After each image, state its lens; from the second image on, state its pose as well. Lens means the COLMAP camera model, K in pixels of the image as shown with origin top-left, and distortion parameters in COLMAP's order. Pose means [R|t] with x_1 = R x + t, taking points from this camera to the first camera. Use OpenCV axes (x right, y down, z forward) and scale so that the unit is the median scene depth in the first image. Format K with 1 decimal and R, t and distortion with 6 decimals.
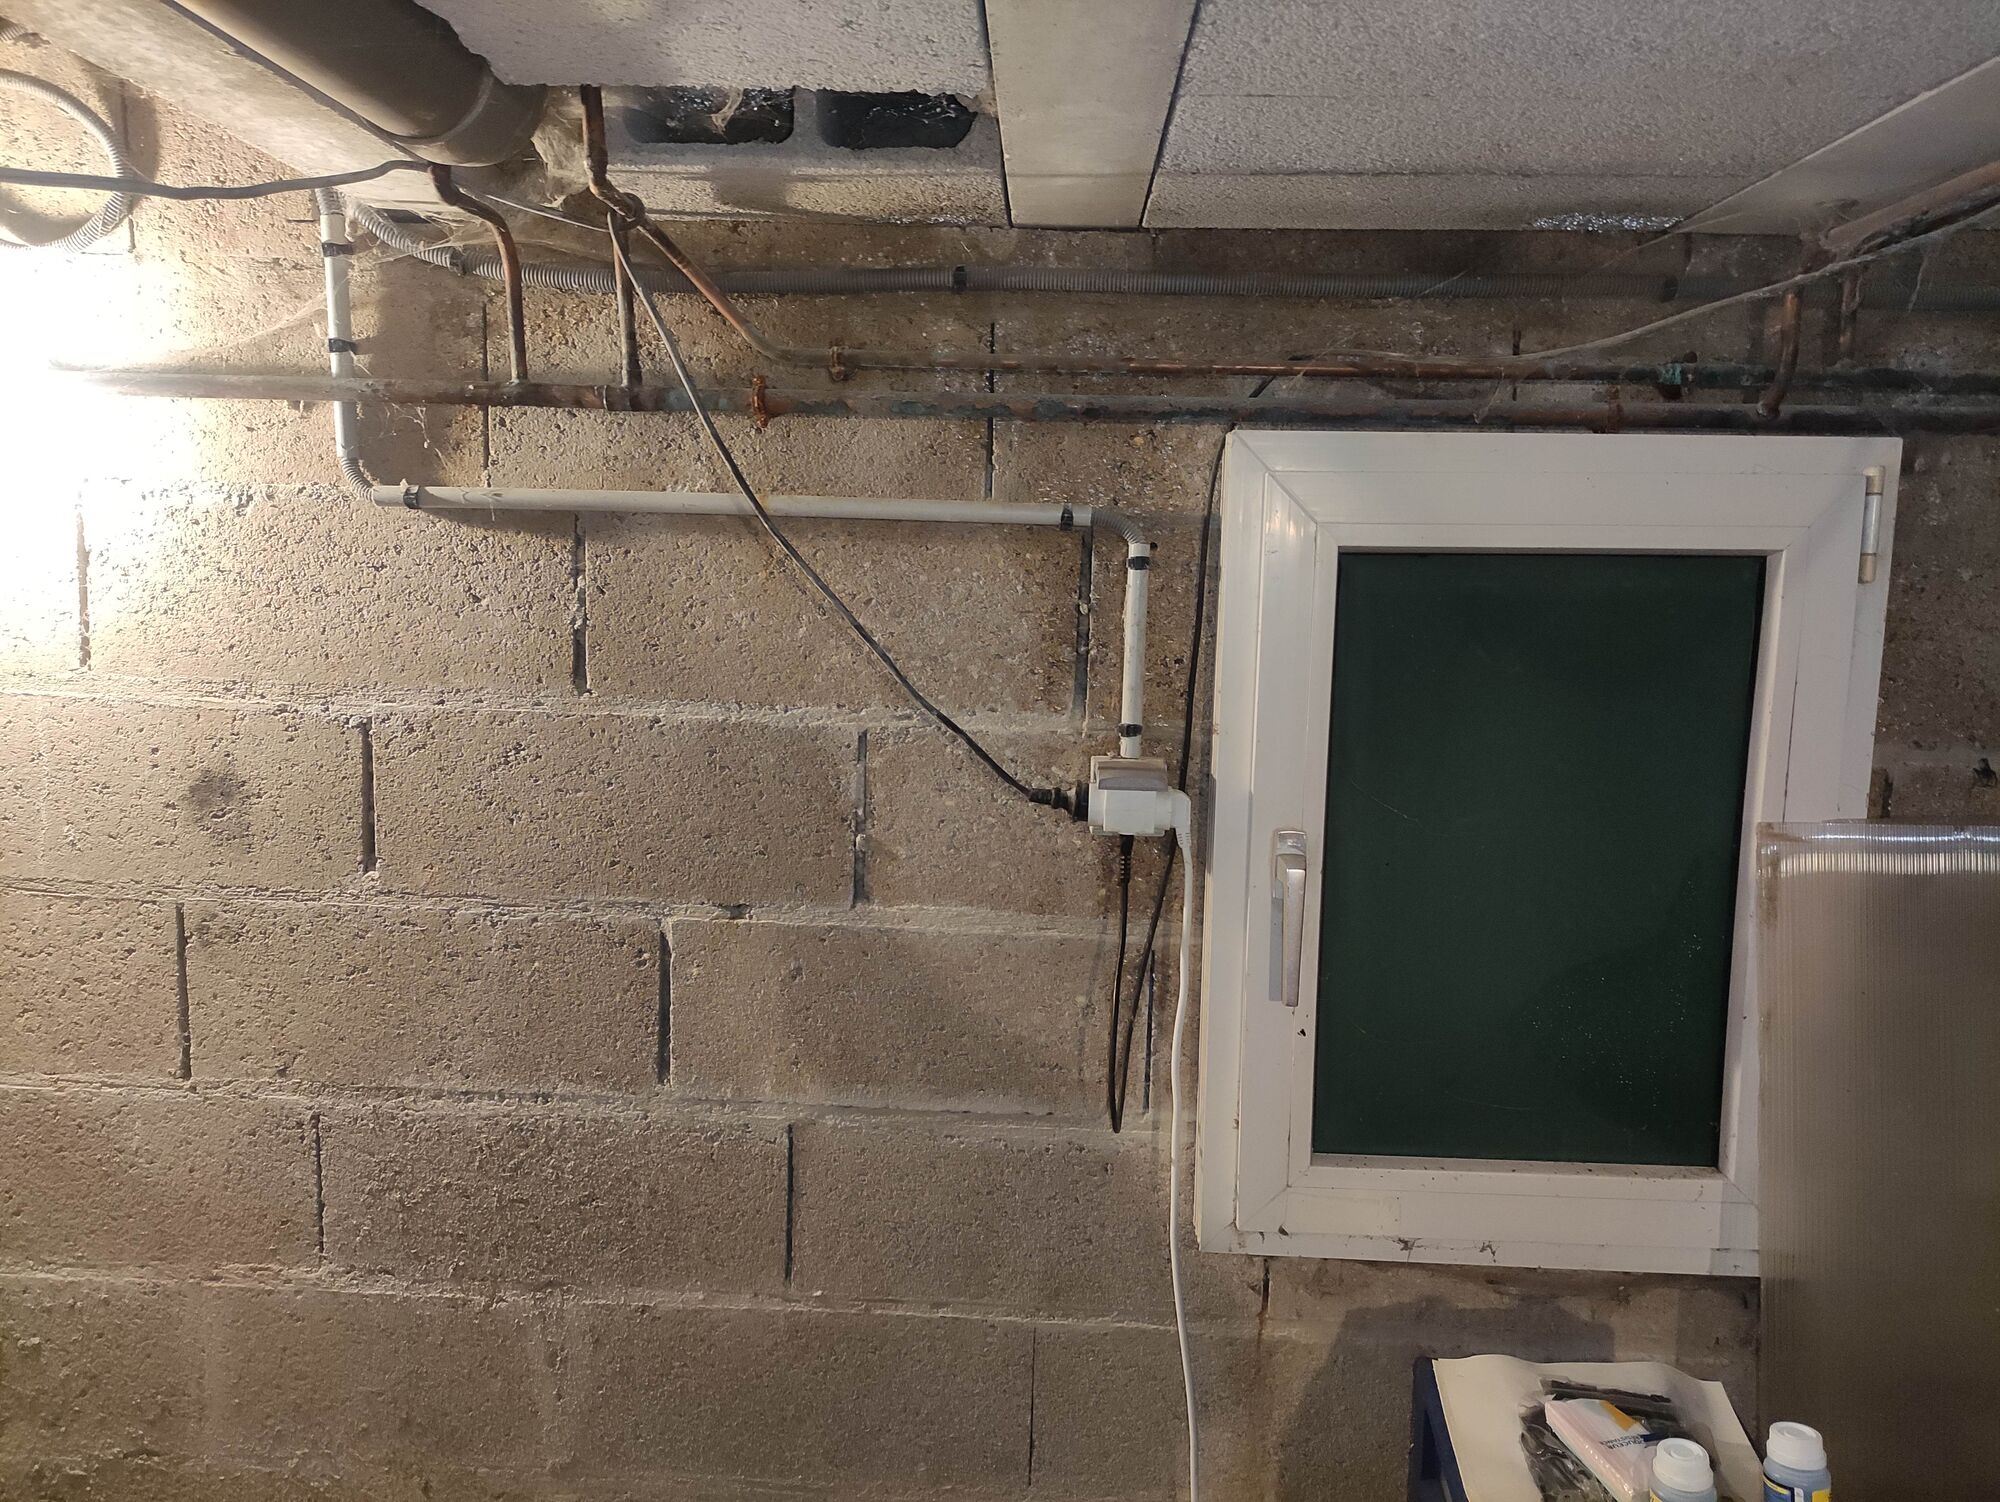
lens RADIAL K [[1441.9, 0, 1000.0], [0, 1441.9, 751.0], [0, 0, 1]] dist [0.064026, -0.059421]
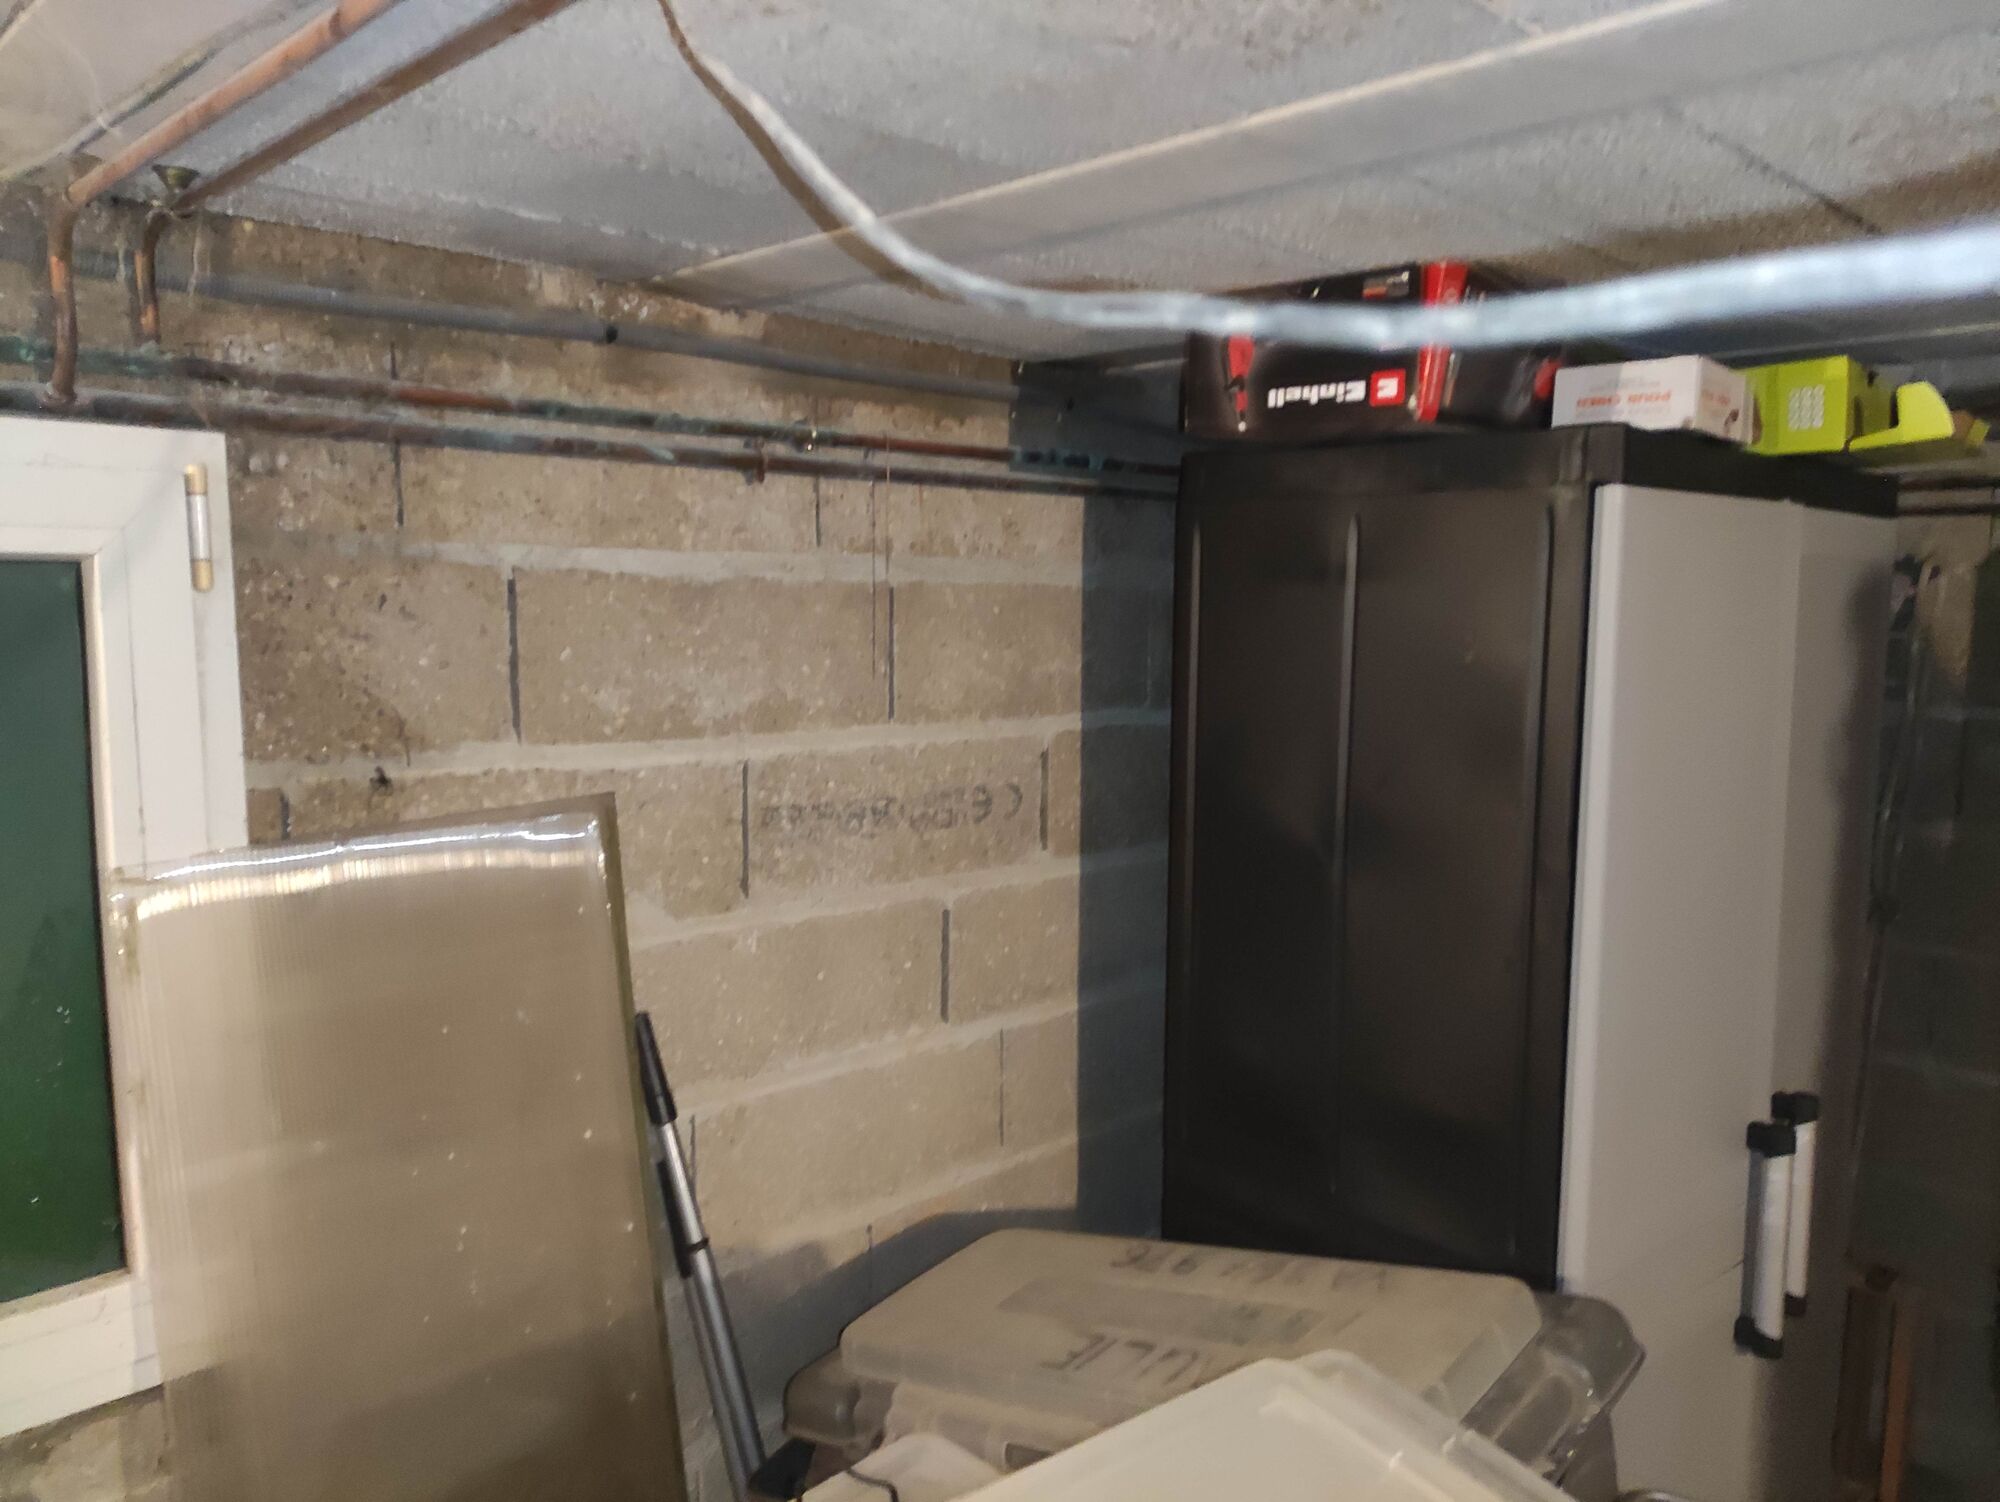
lens RADIAL K [[1462.3, 0, 1000.0], [0, 1462.3, 751.0], [0, 0, 1]] dist [0.058240, -0.055613]
pose [[0.688021, -0.091241, 0.719932, 0.233150], [0.100442, 0.994489, 0.030048, 0.006400], [-0.718706, 0.051637, 0.693394, 0.004972]]
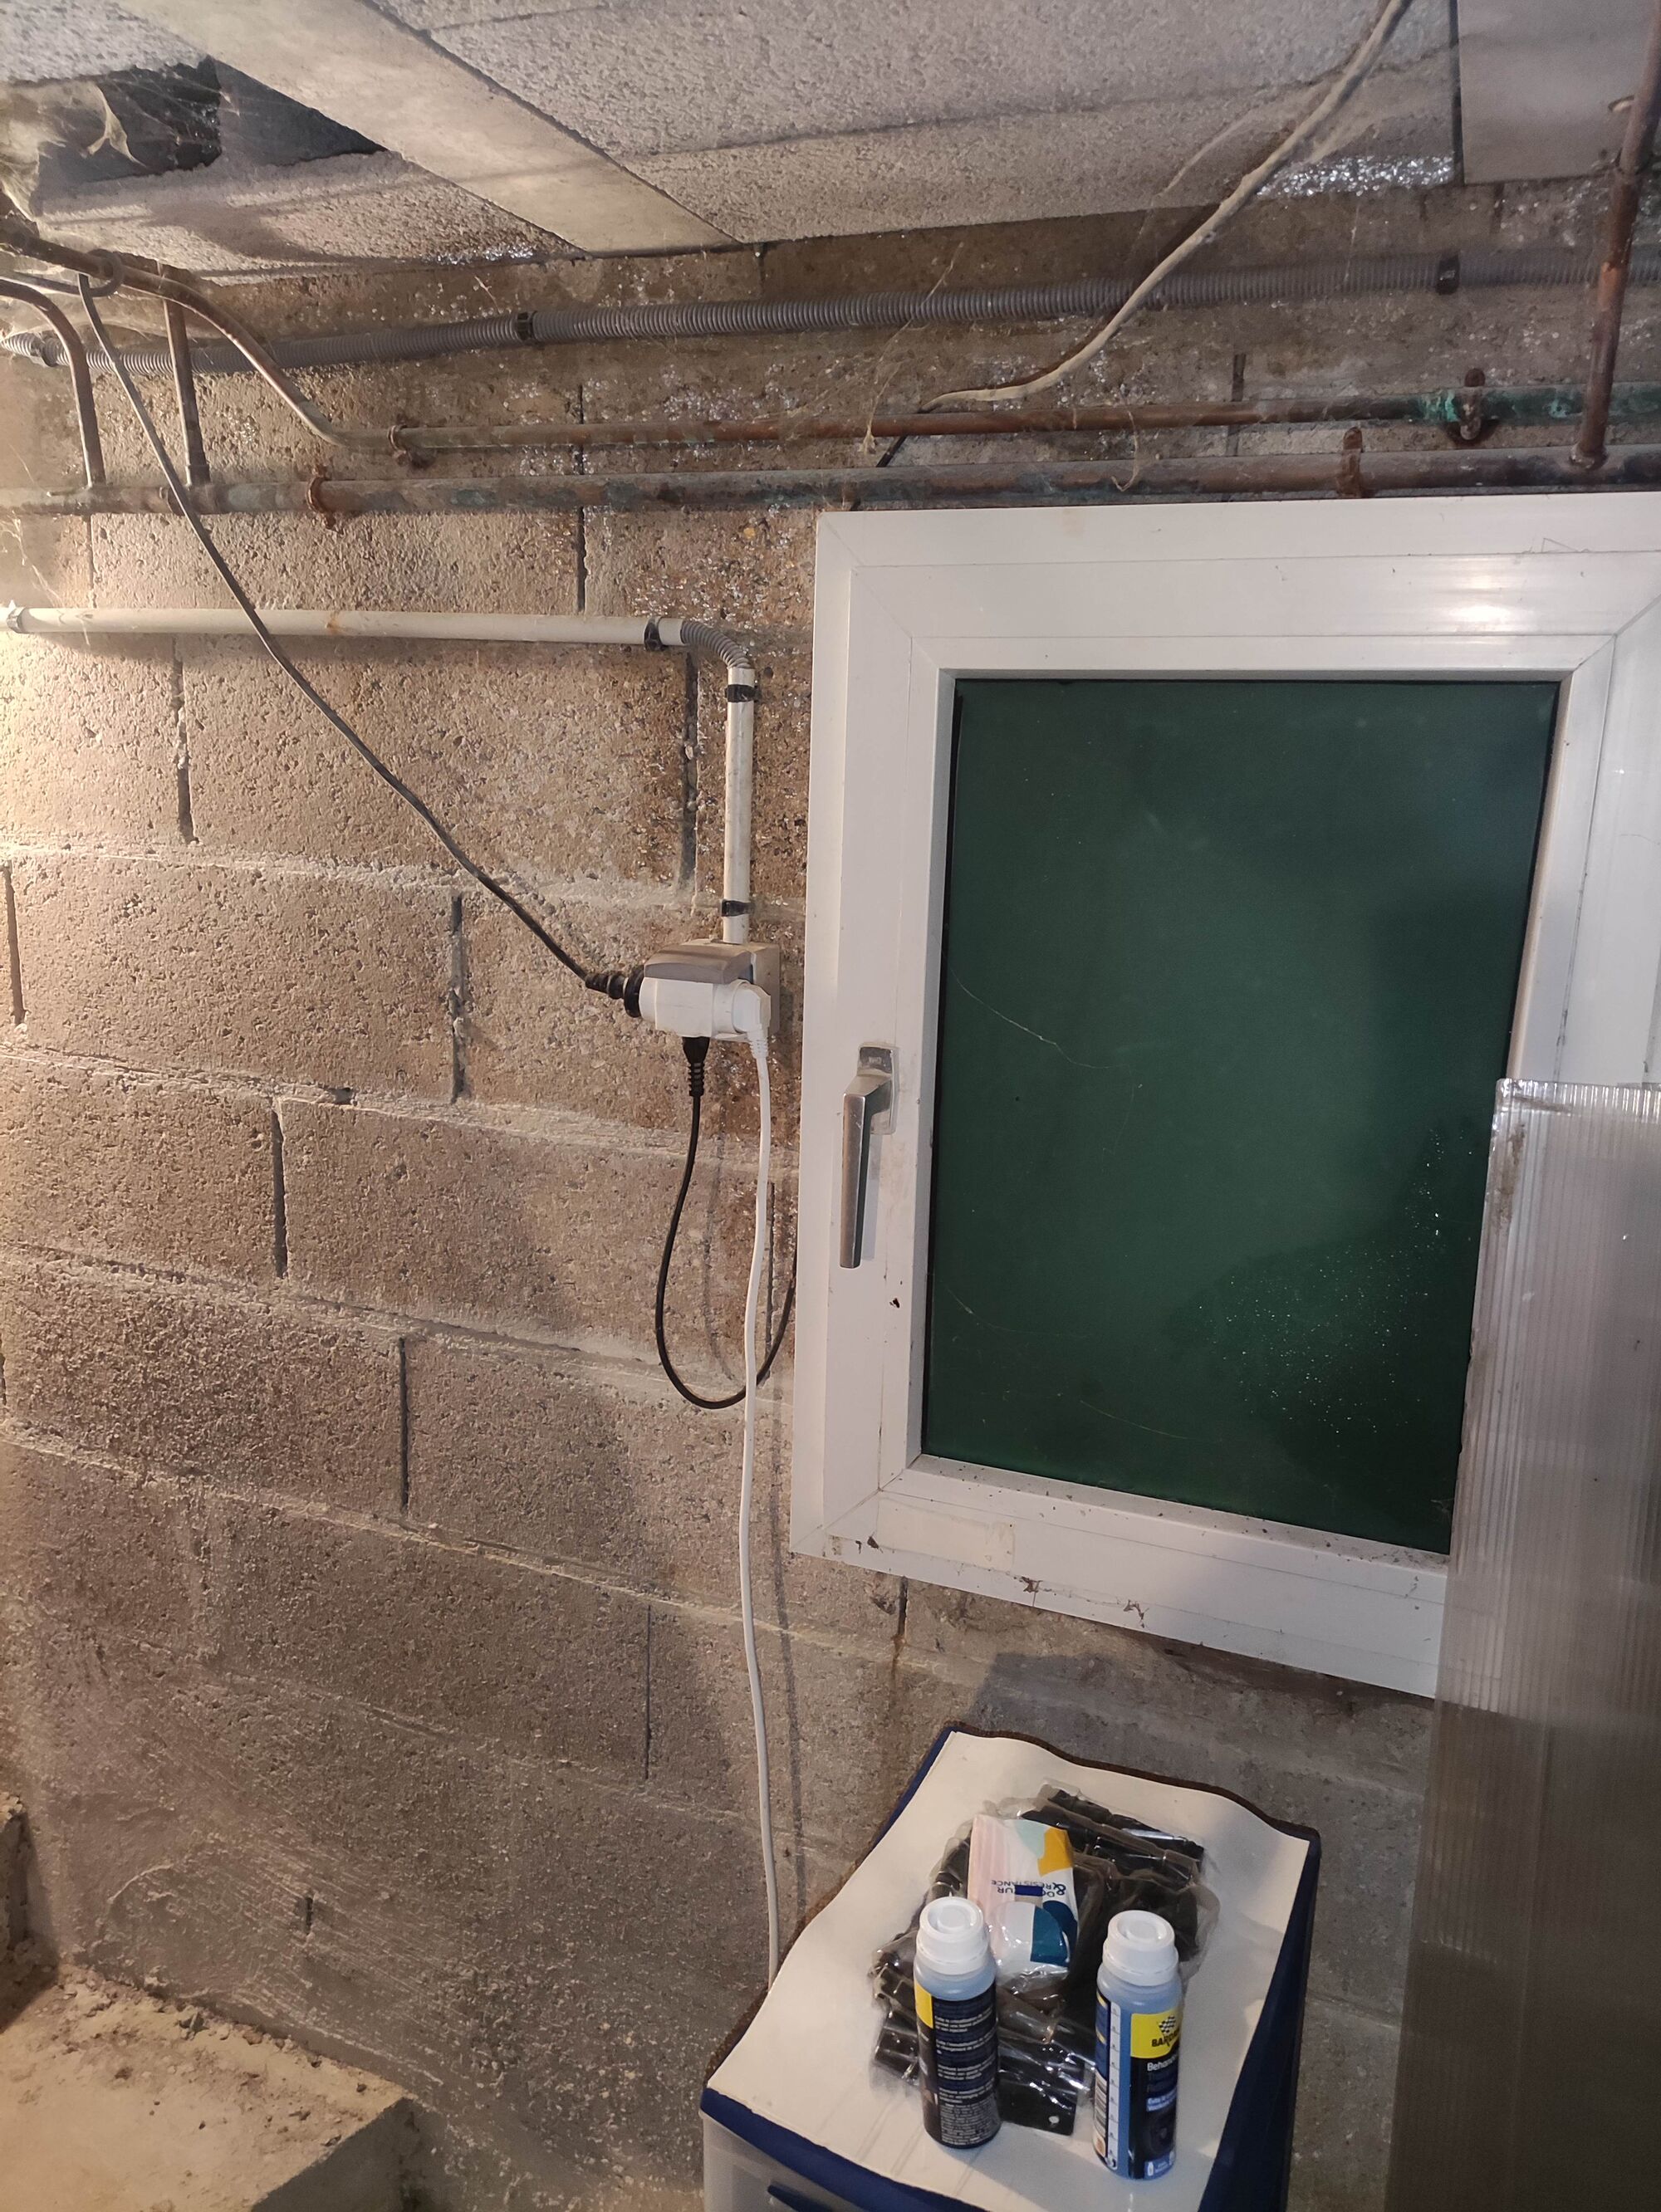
lens RADIAL K [[1617.5, 0, 822.1], [0, 1617.5, 1084.2], [0, 0, 1]] dist [0.058240, -0.055613]
pose [[0.945497, 0.075174, -0.316834, 0.415189], [-0.046072, 0.994082, 0.098374, -0.007615], [0.322354, -0.078415, 0.943366, 0.158873]]
